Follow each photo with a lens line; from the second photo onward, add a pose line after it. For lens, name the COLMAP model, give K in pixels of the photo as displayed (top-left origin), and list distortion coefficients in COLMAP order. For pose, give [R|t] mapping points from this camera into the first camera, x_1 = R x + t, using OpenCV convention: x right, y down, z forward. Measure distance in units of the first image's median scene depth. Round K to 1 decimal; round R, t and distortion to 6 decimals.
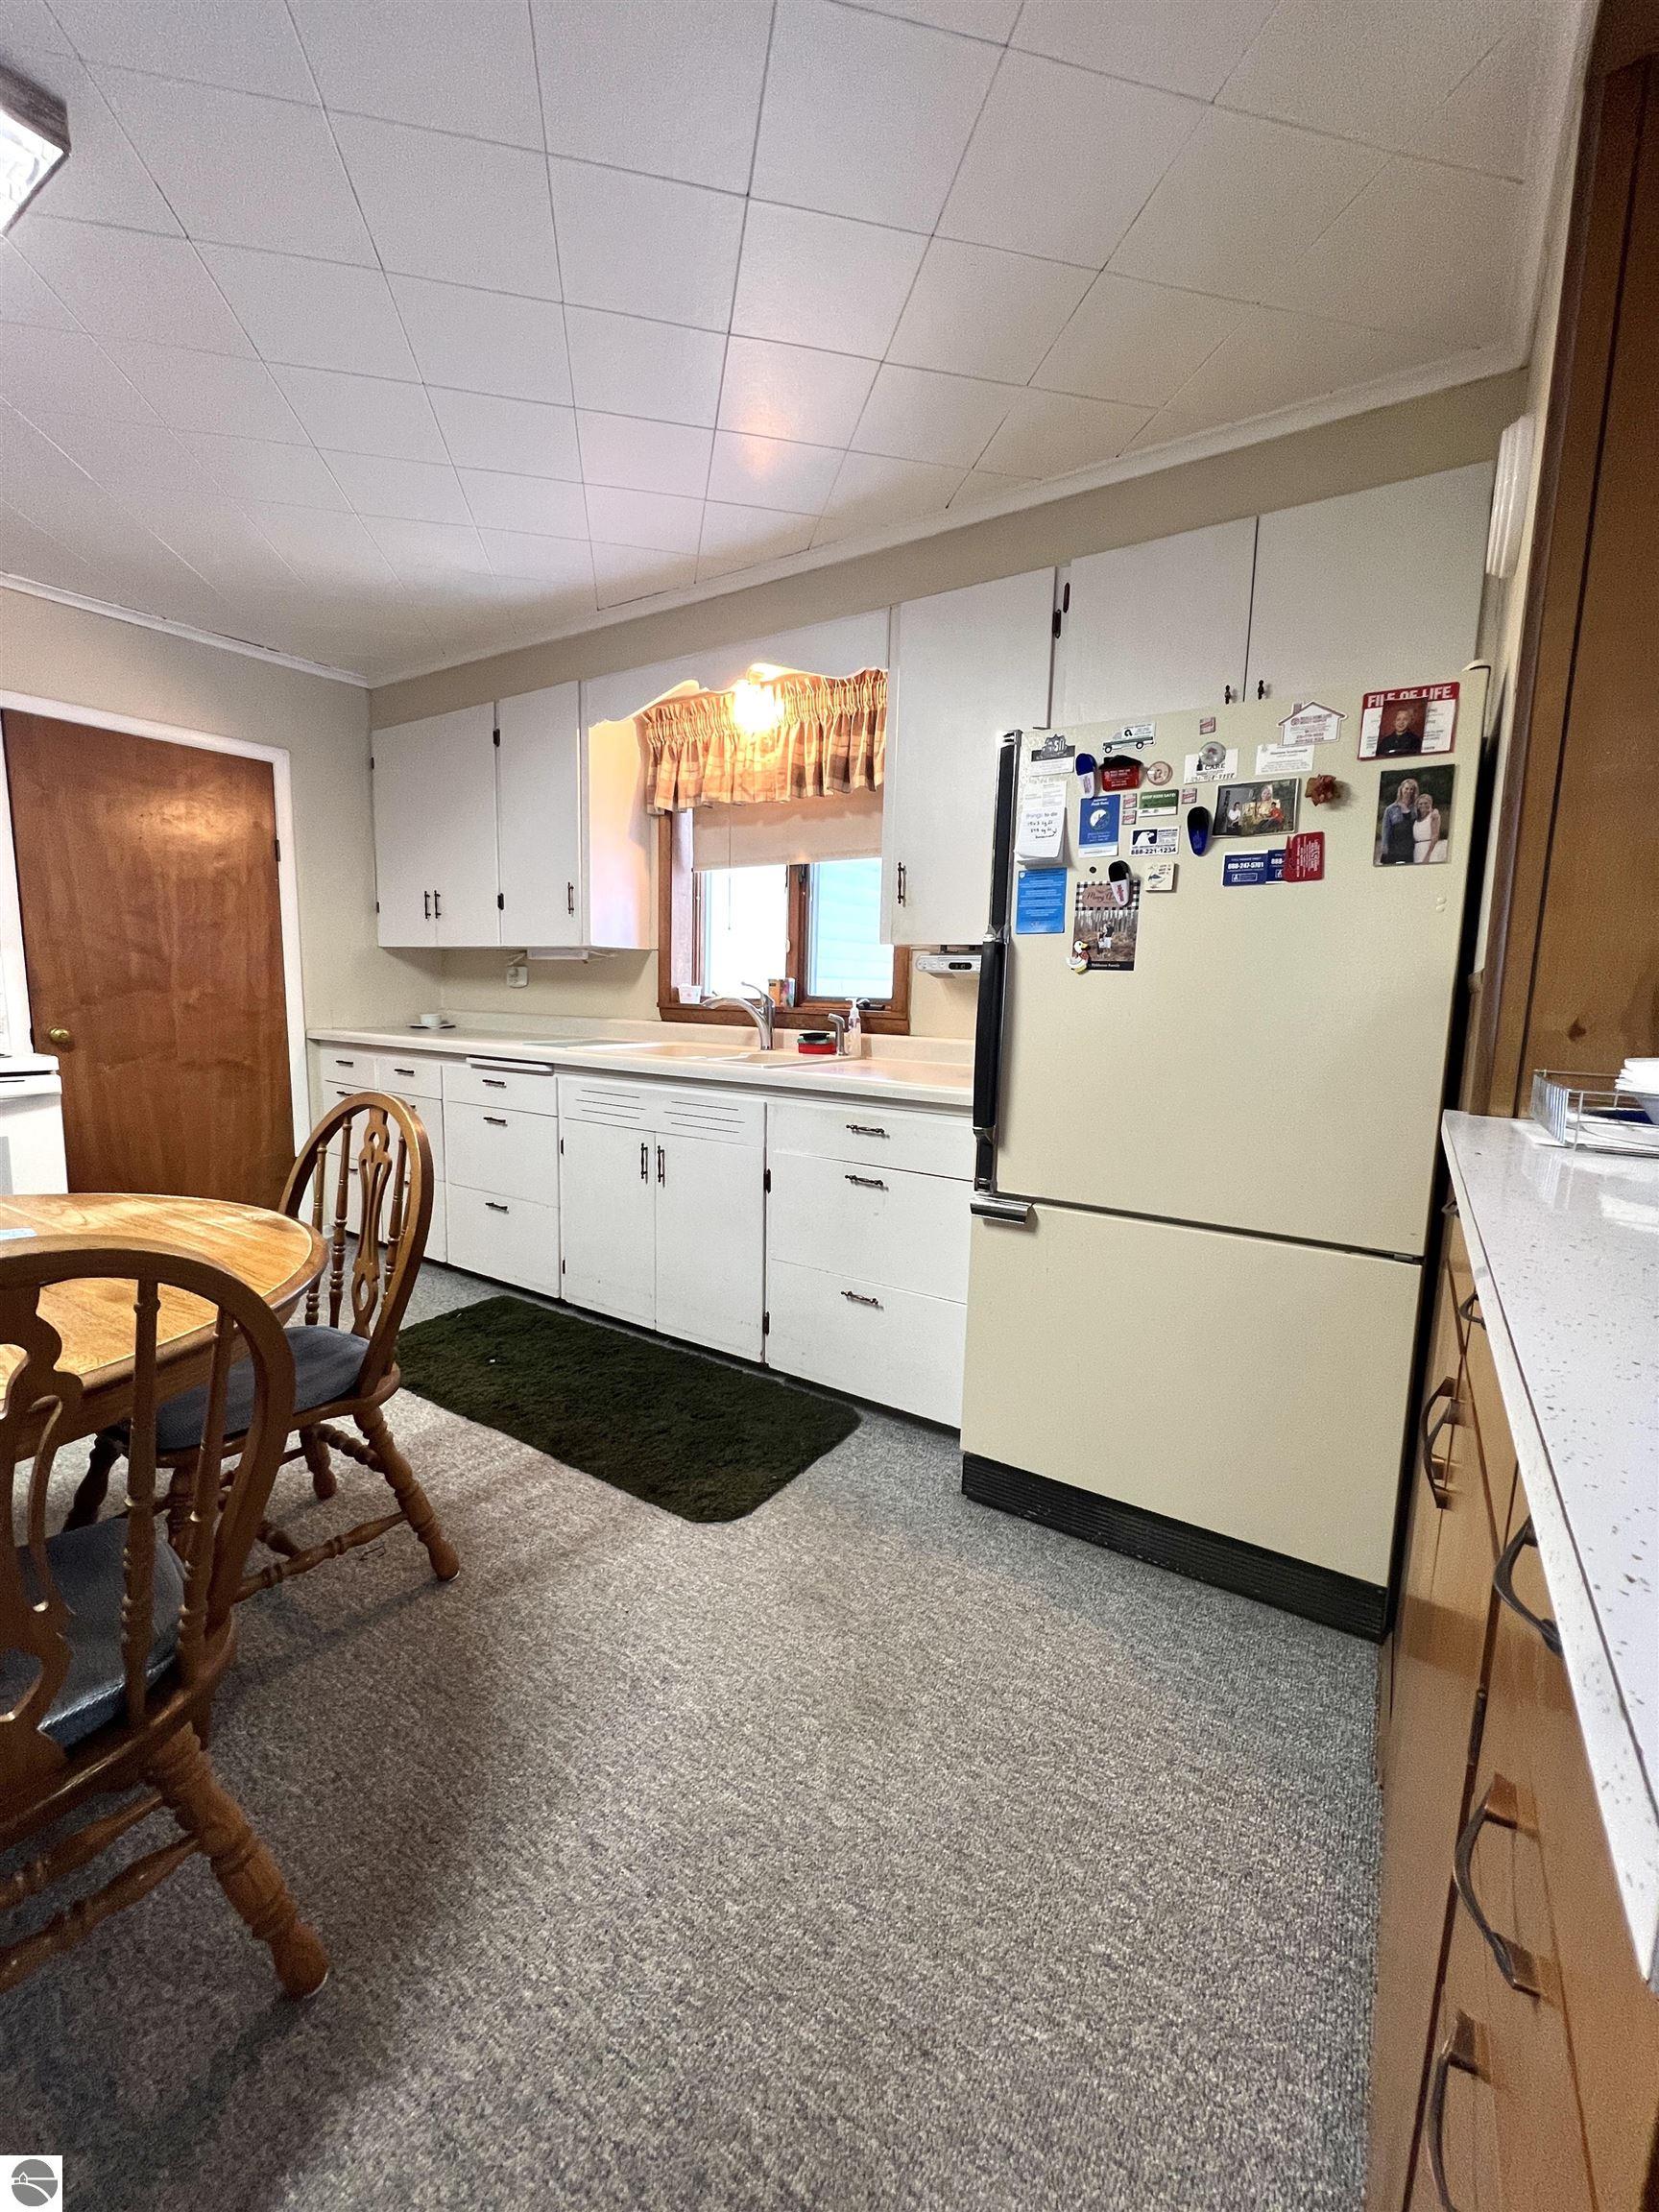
lens RADIAL K [[884.0, 0, 833.8], [0, 884.0, 1099.9], [0, 0, 1]] dist [-0.000651, -0.000200]
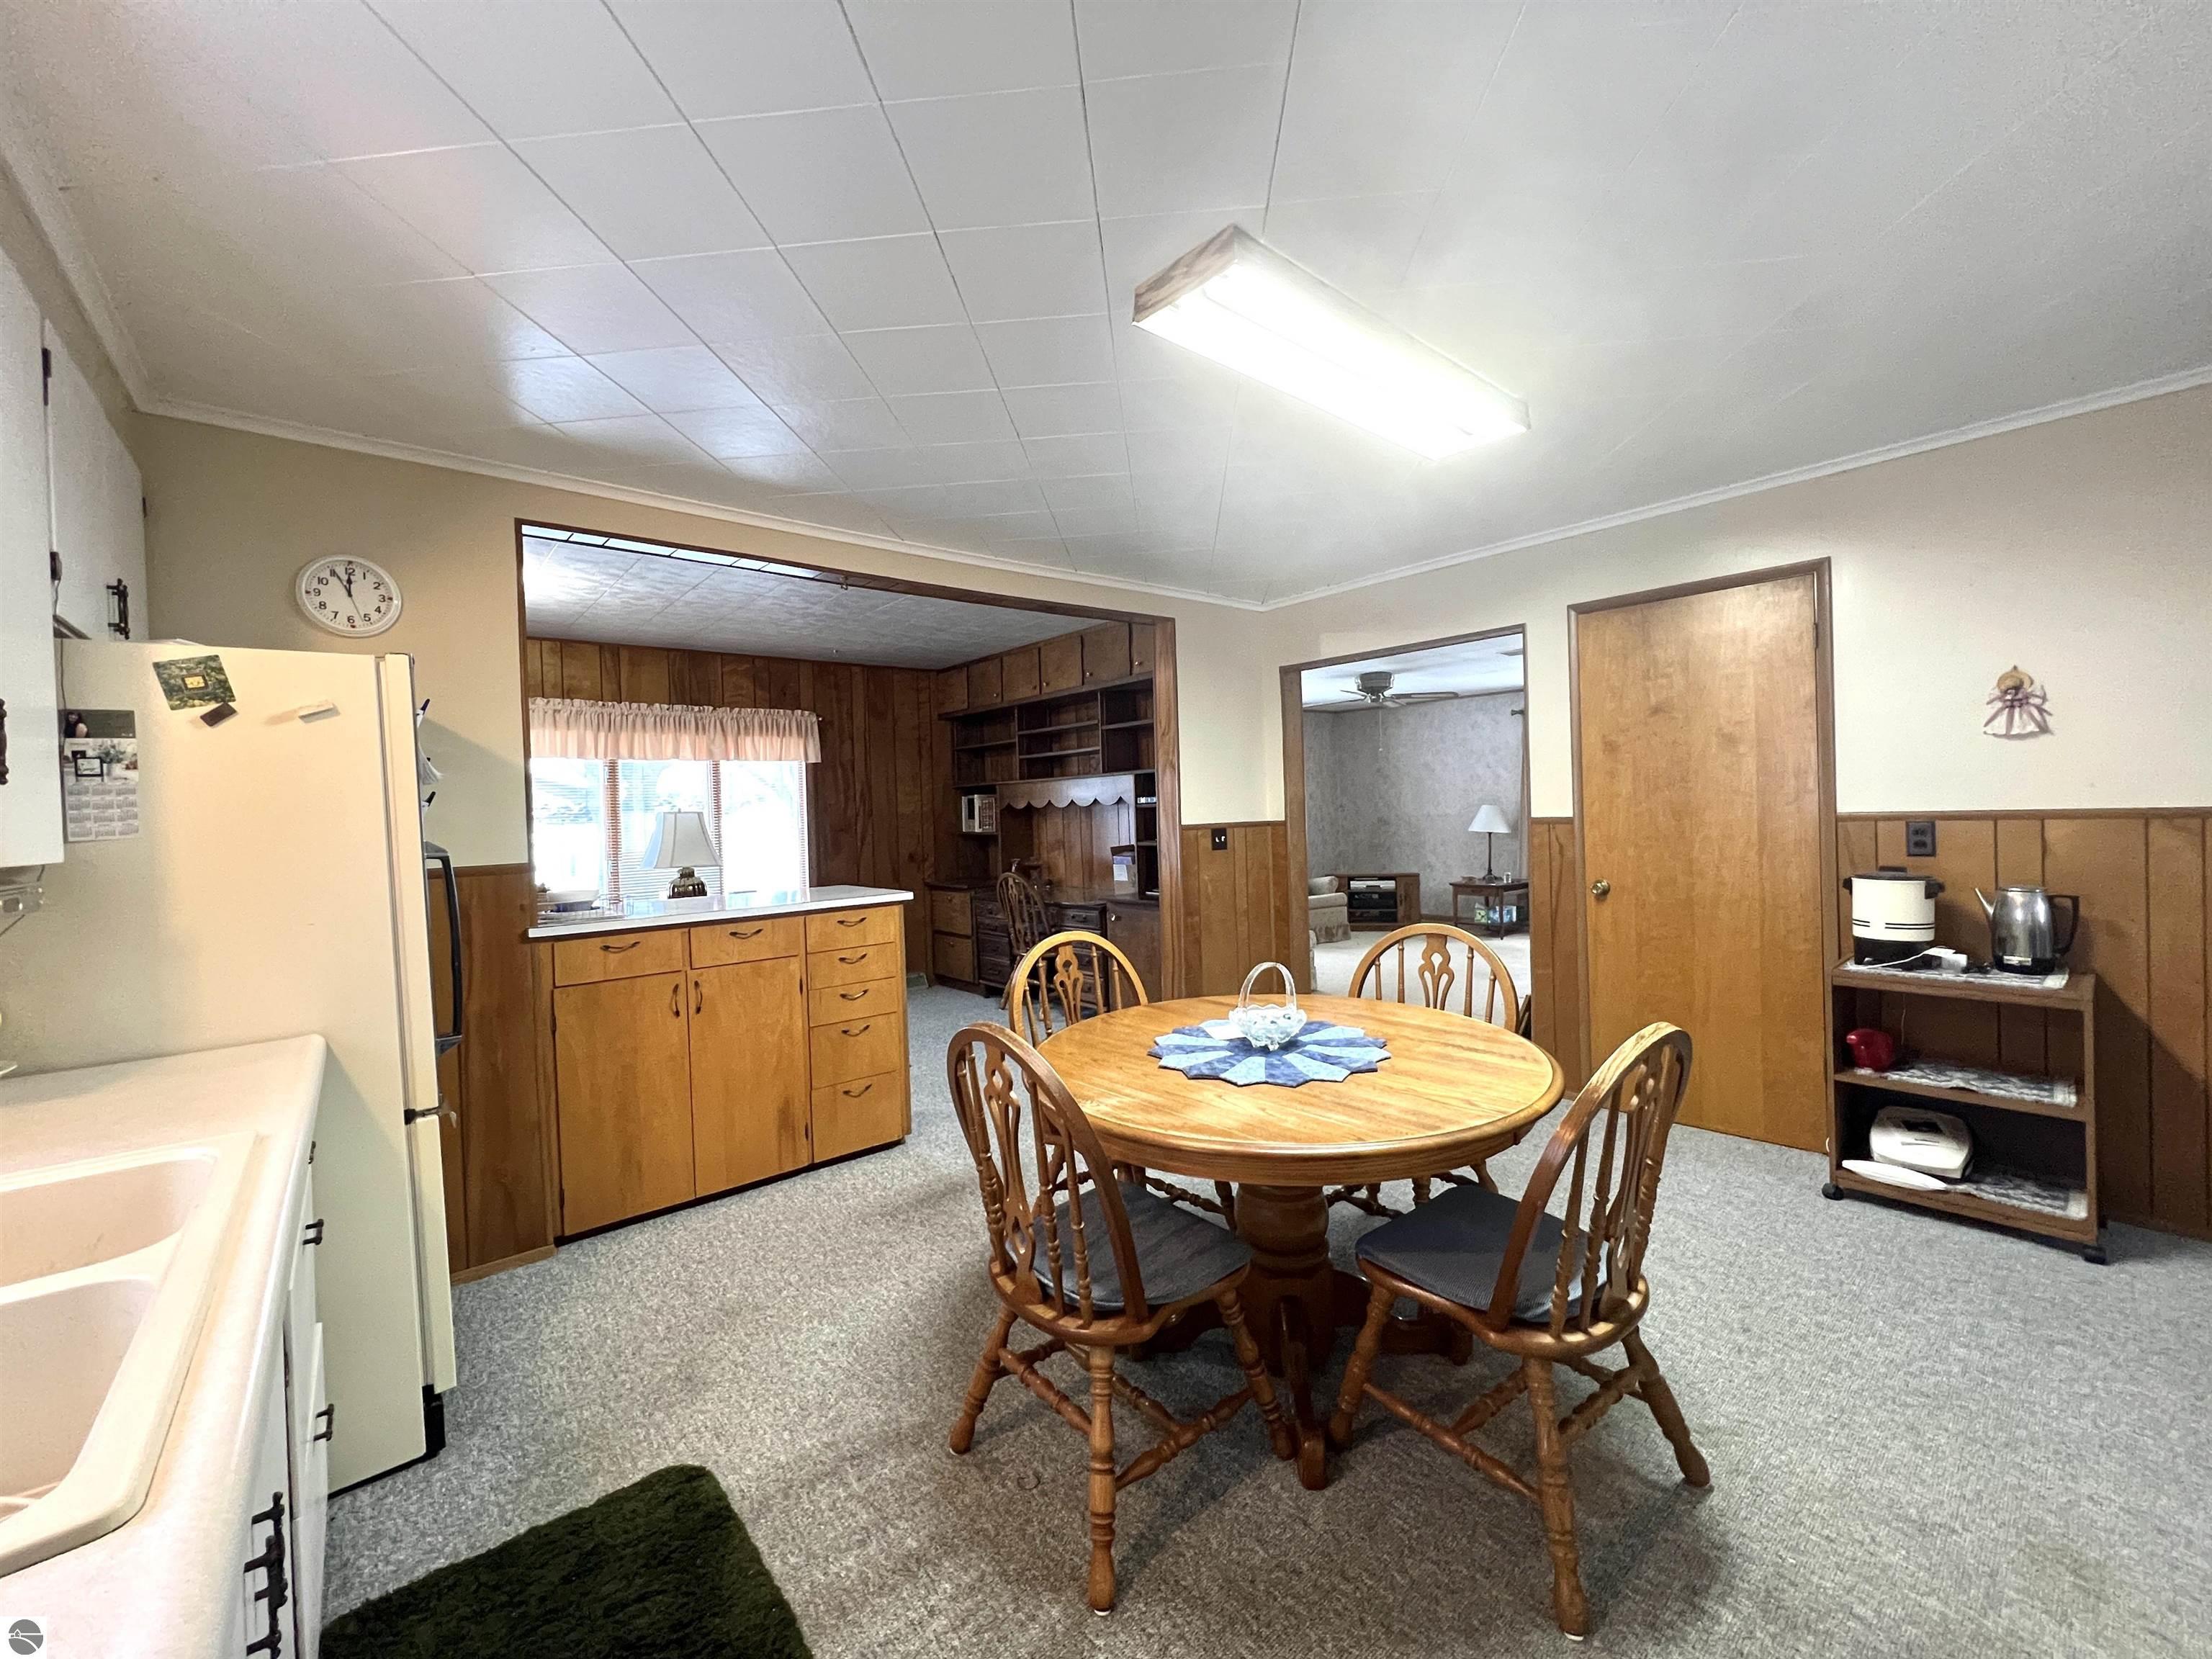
lens RADIAL K [[884.0, 0, 1102.4], [0, 884.0, 818.4], [0, 0, 1]] dist [-0.000651, -0.000200]
pose [[-0.956502, 0.000756, 0.291725, -0.616410], [0.043462, 0.989206, 0.139939, -0.237952], [-0.288470, 0.146531, -0.946210, 1.249195]]
